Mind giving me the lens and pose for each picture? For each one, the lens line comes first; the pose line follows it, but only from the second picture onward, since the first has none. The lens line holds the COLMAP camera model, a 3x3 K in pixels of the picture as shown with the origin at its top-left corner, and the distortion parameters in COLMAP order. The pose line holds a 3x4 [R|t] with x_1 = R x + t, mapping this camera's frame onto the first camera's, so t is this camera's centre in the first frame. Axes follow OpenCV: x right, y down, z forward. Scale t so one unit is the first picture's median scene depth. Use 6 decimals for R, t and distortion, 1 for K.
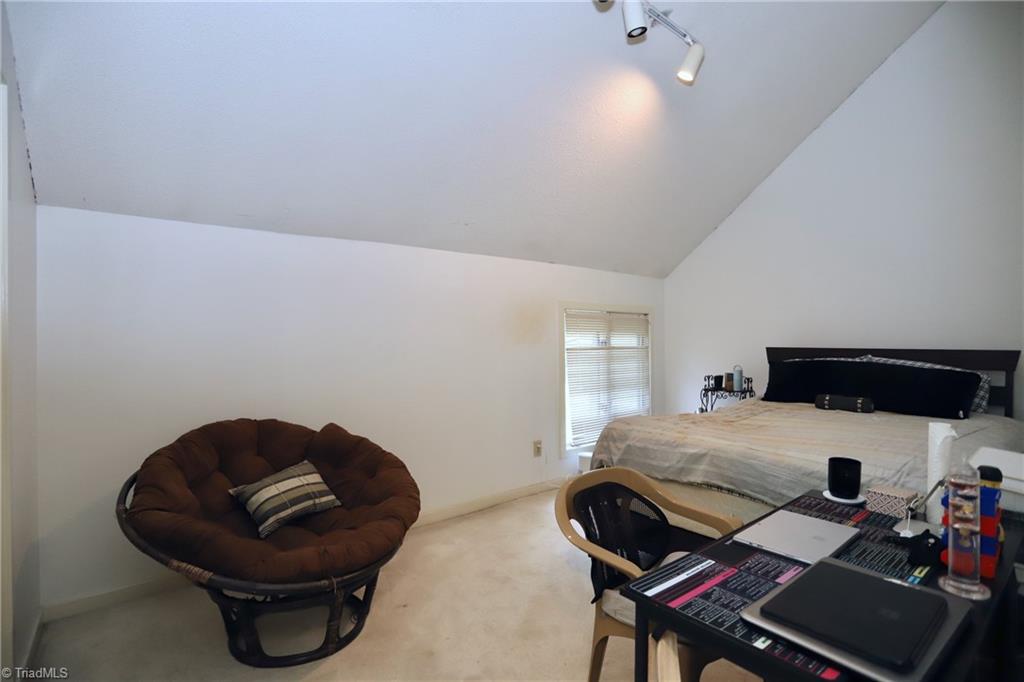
lens RADIAL K [[499.3, 0, 512.0], [0, 499.3, 341.0], [0, 0, 1]] dist [-0.066831, 0.024907]
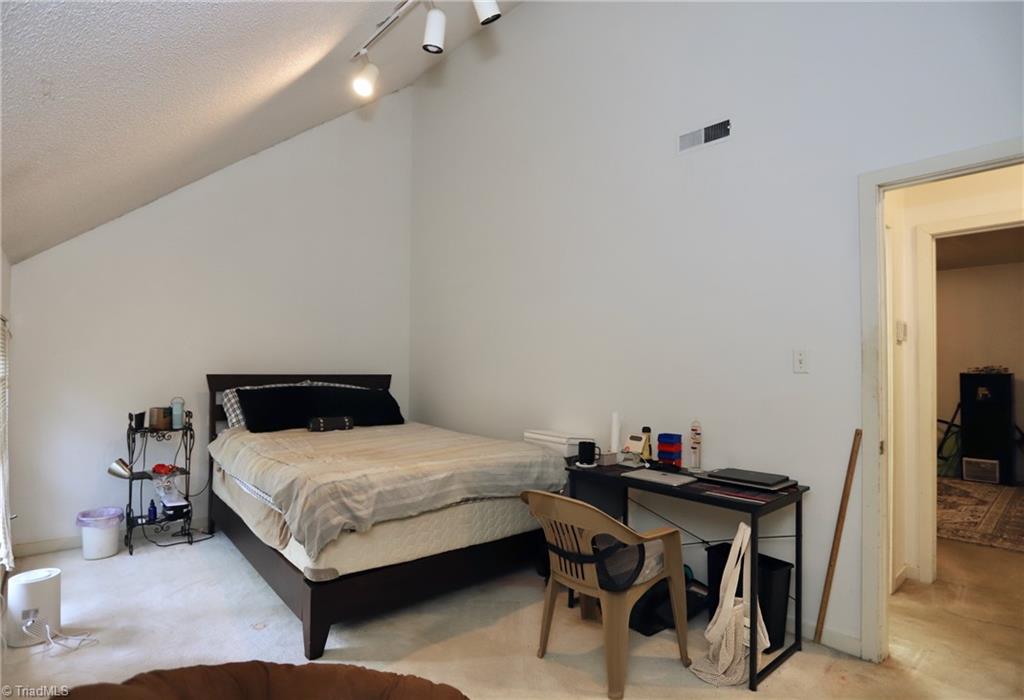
lens RADIAL K [[511.0, 0, 522.0], [0, 511.0, 353.2], [0, 0, 1]] dist [-0.048535, 0.000232]
pose [[-0.024036, 0.024515, 0.999410, -0.656957], [-0.007693, 0.999665, -0.024706, -0.012368], [-0.999681, -0.008282, -0.023839, 0.768836]]
